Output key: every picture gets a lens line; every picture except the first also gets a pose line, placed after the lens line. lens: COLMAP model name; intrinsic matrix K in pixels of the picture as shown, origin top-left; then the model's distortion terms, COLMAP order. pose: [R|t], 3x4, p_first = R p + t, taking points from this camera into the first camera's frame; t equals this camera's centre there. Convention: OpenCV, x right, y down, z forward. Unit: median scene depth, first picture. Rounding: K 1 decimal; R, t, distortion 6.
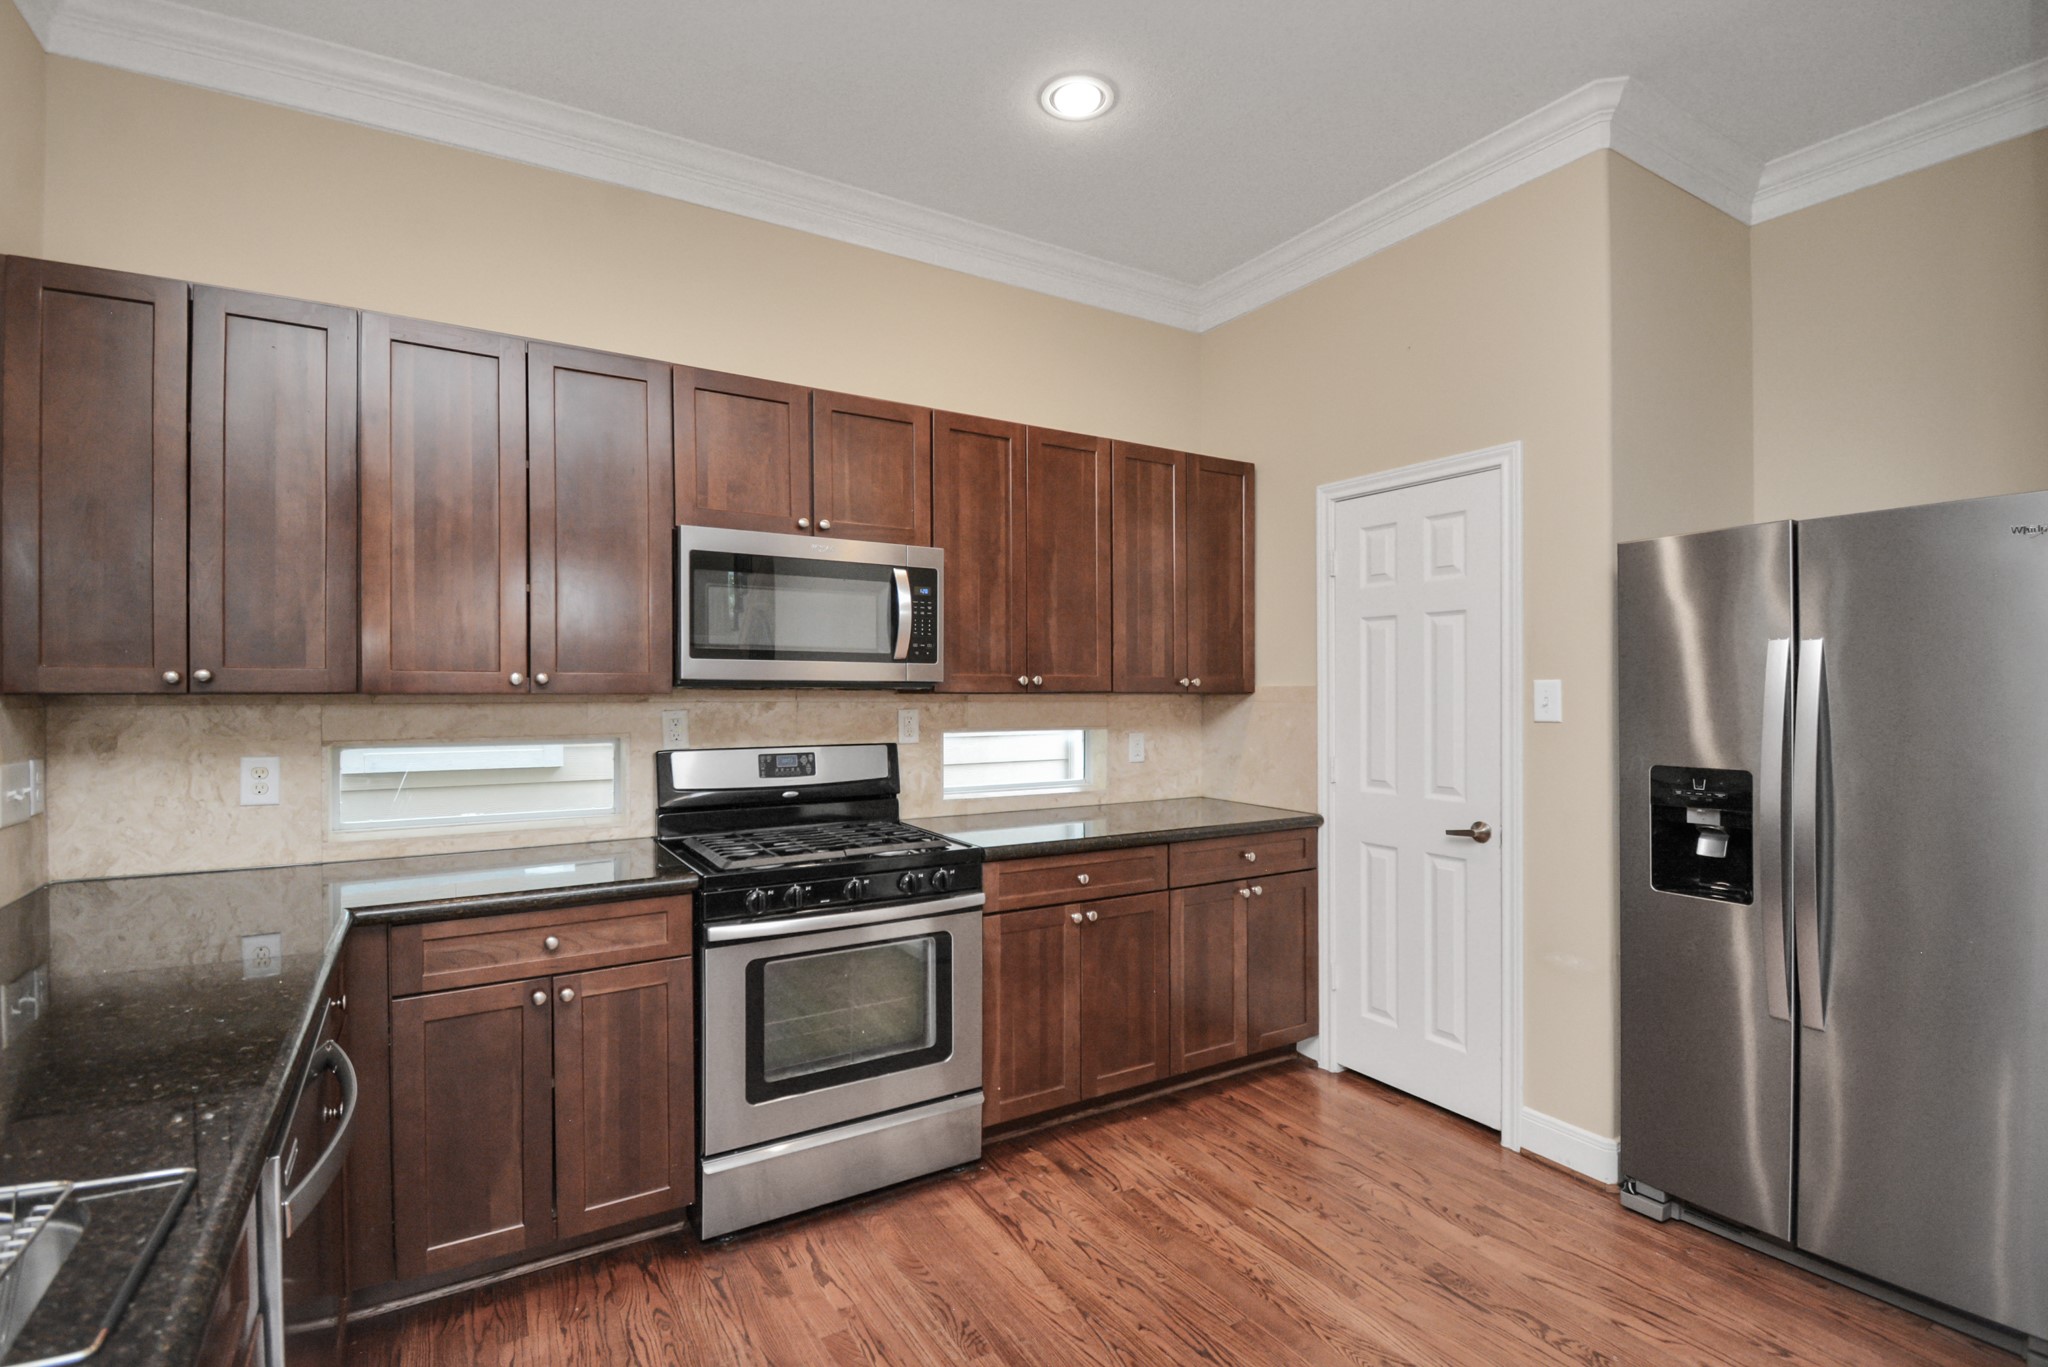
lens RADIAL K [[938.0, 0, 1024.0], [0, 938.0, 683.5], [0, 0, 1]] dist [-0.001525, -0.000574]
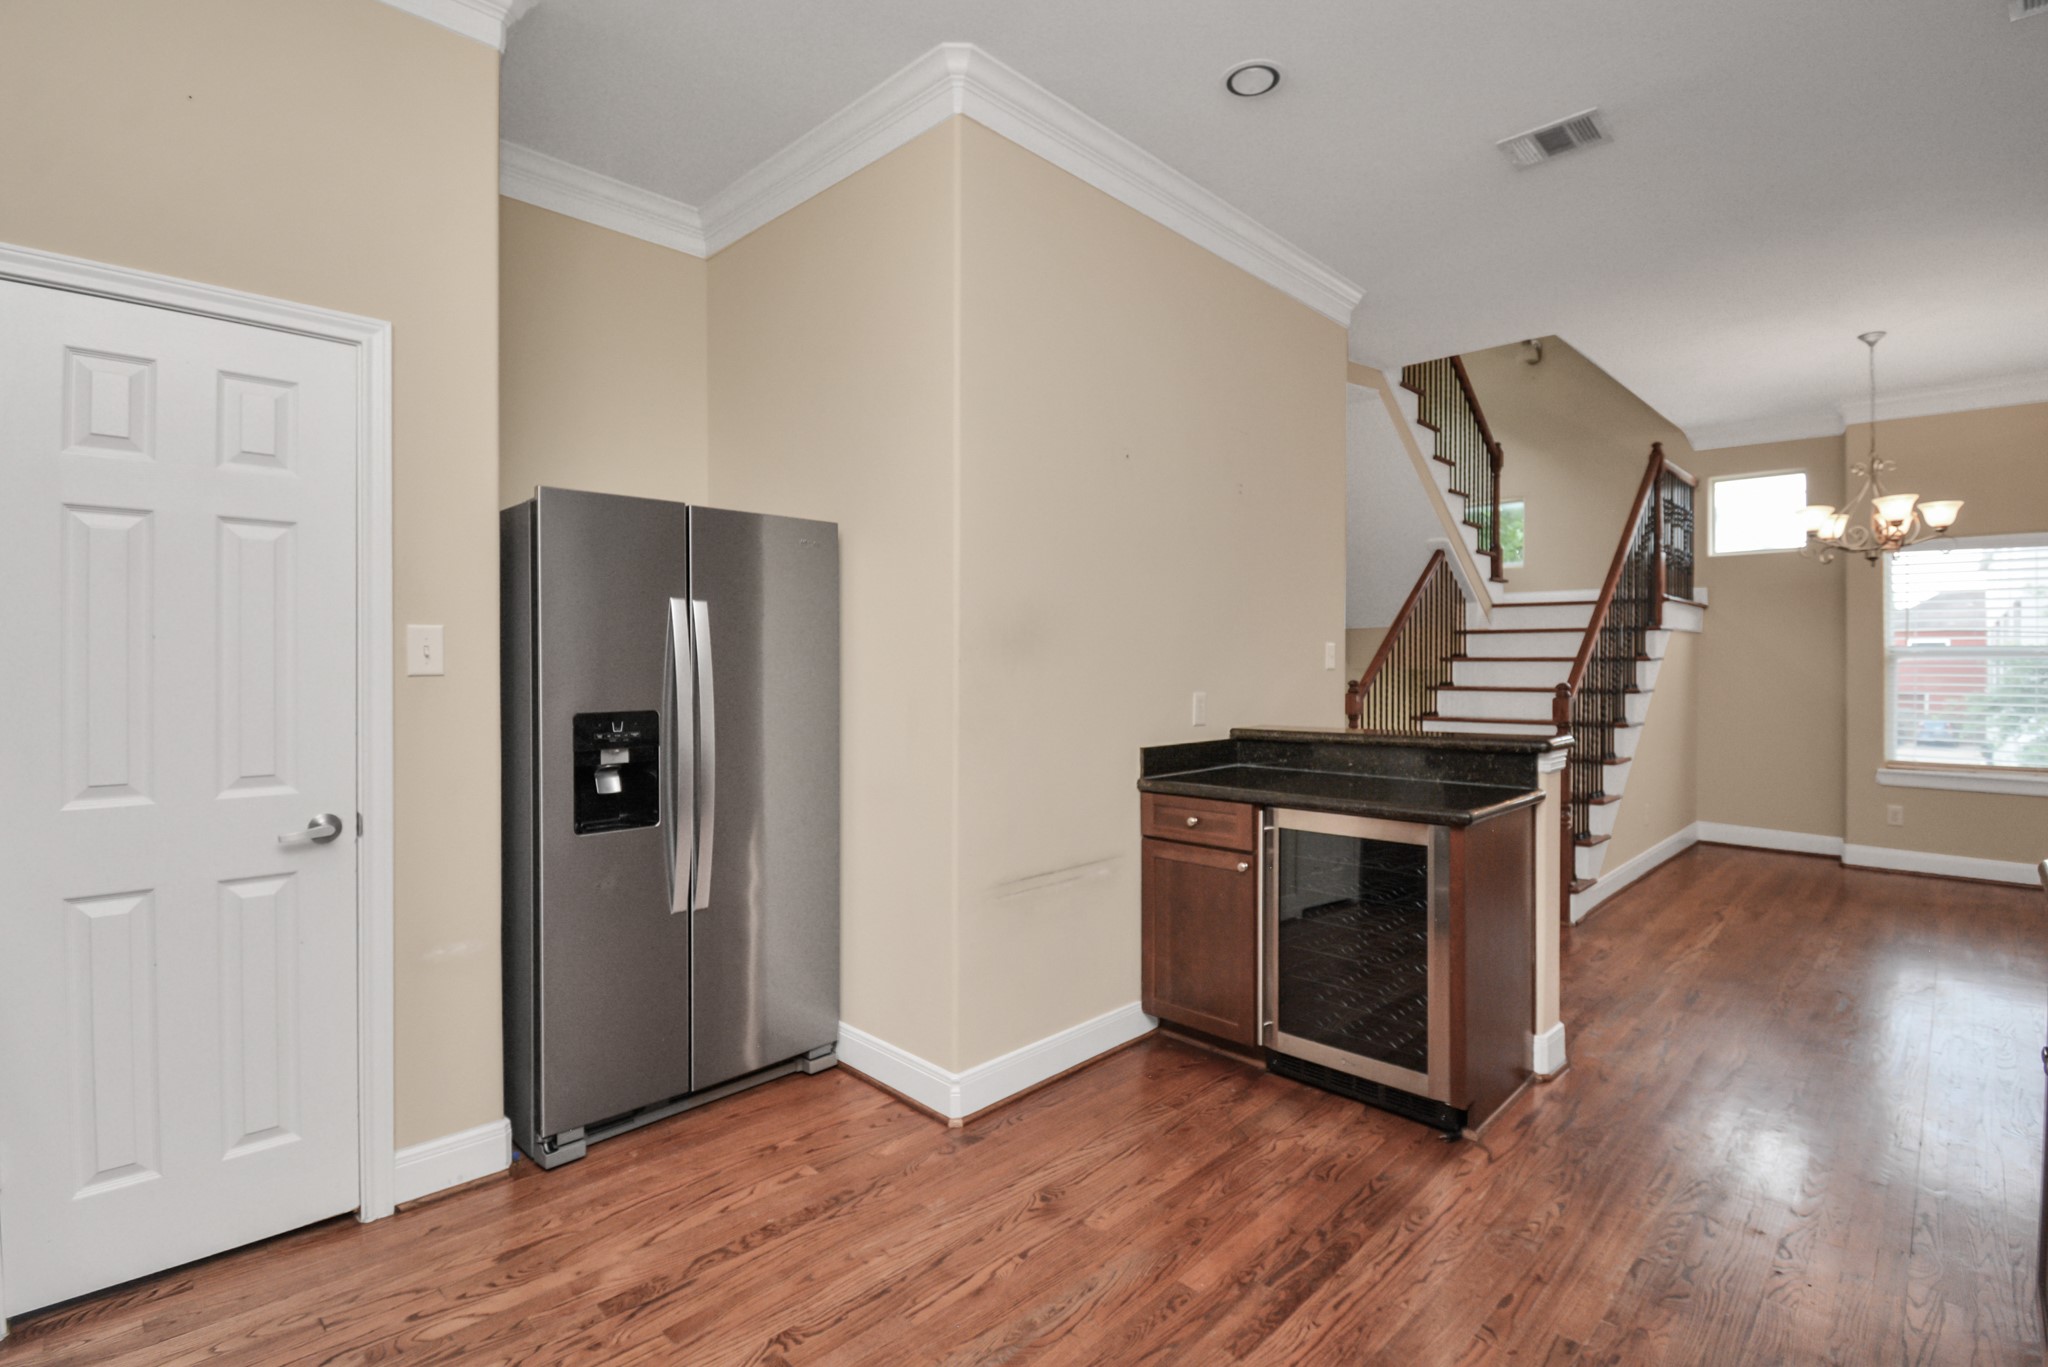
lens RADIAL K [[1005.7, 0, 1024.0], [0, 1005.7, 683.5], [0, 0, 1]] dist [-0.001408, -0.000486]
pose [[-0.242937, -0.014838, 0.969929, -0.423957], [-0.007036, 0.999884, 0.013534, 0.031402], [-0.970017, -0.003536, -0.243013, 0.678435]]
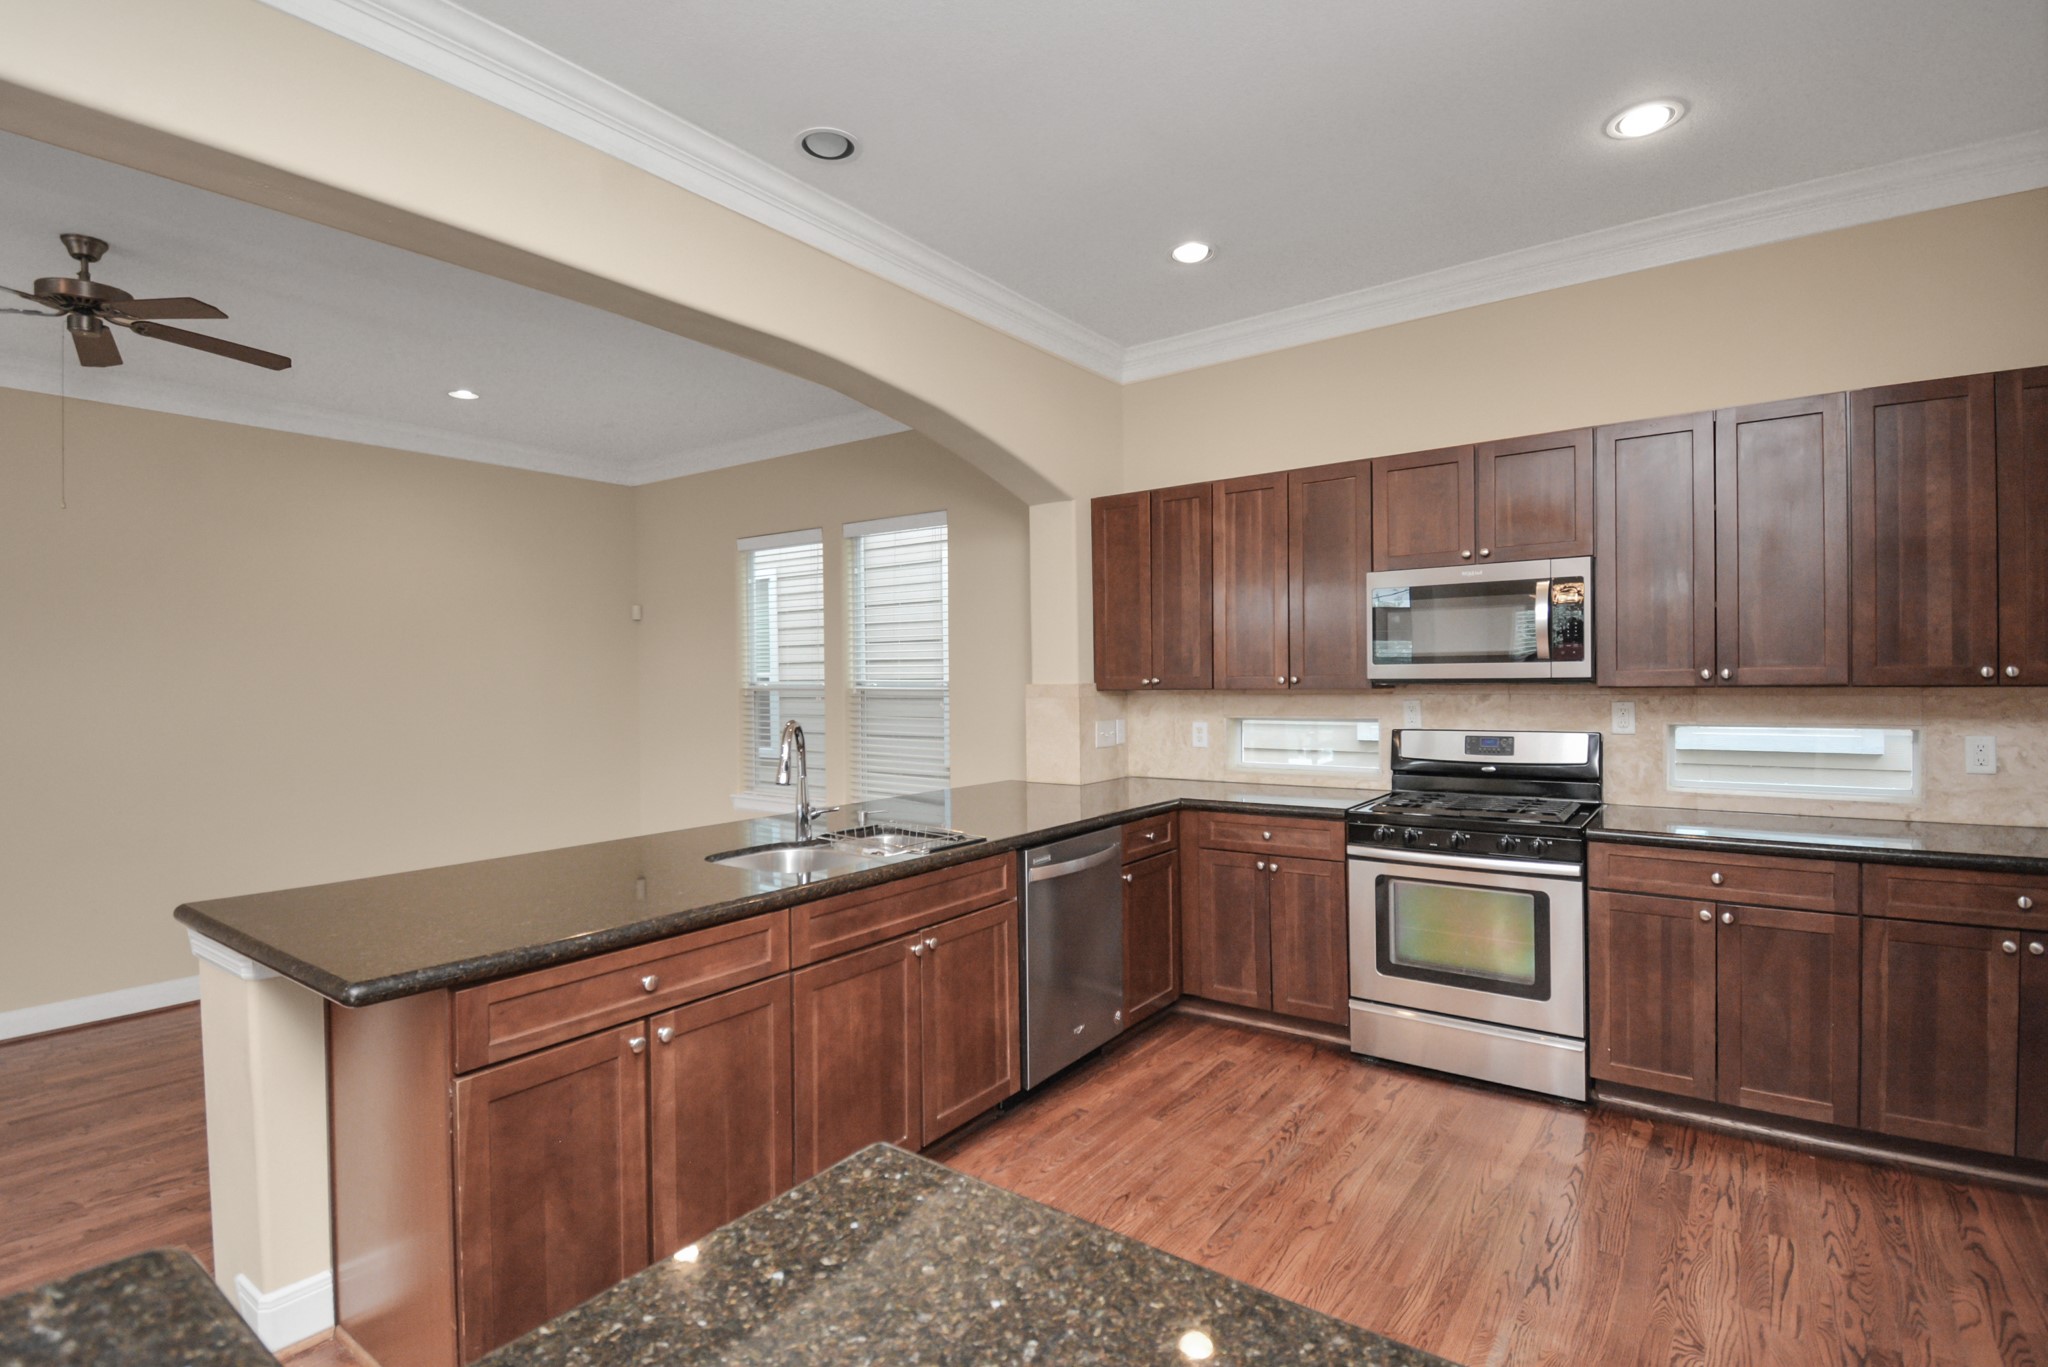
lens RADIAL K [[929.3, 0, 1075.4], [0, 929.3, 694.2], [0, 0, 1]] dist [-0.001280, -0.000430]
pose [[0.402218, 0.005575, -0.915527, 0.693215], [0.016797, 0.999768, 0.013467, -0.006906], [0.915390, -0.020795, 0.402031, 0.004085]]
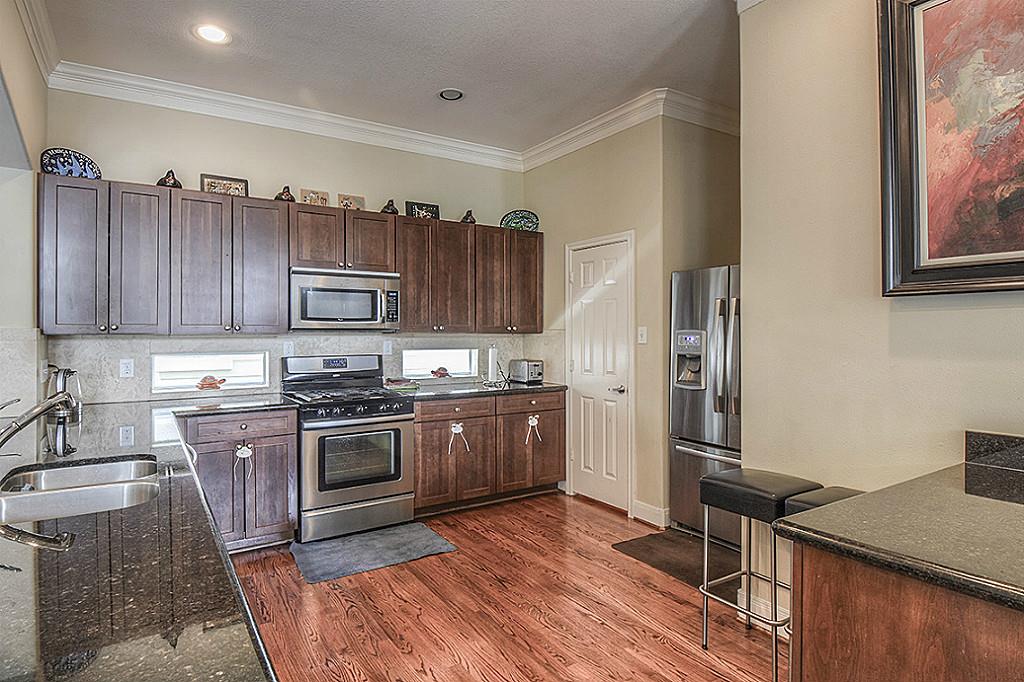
lens RADIAL K [[579.6, 0, 504.0], [0, 579.6, 324.4], [0, 0, 1]] dist [-0.002138, -0.000231]
pose [[0.999803, -0.002253, 0.019741, 0.157419], [0.002392, 0.999972, -0.007053, -0.001324], [-0.019724, 0.007099, 0.999780, -0.516262]]
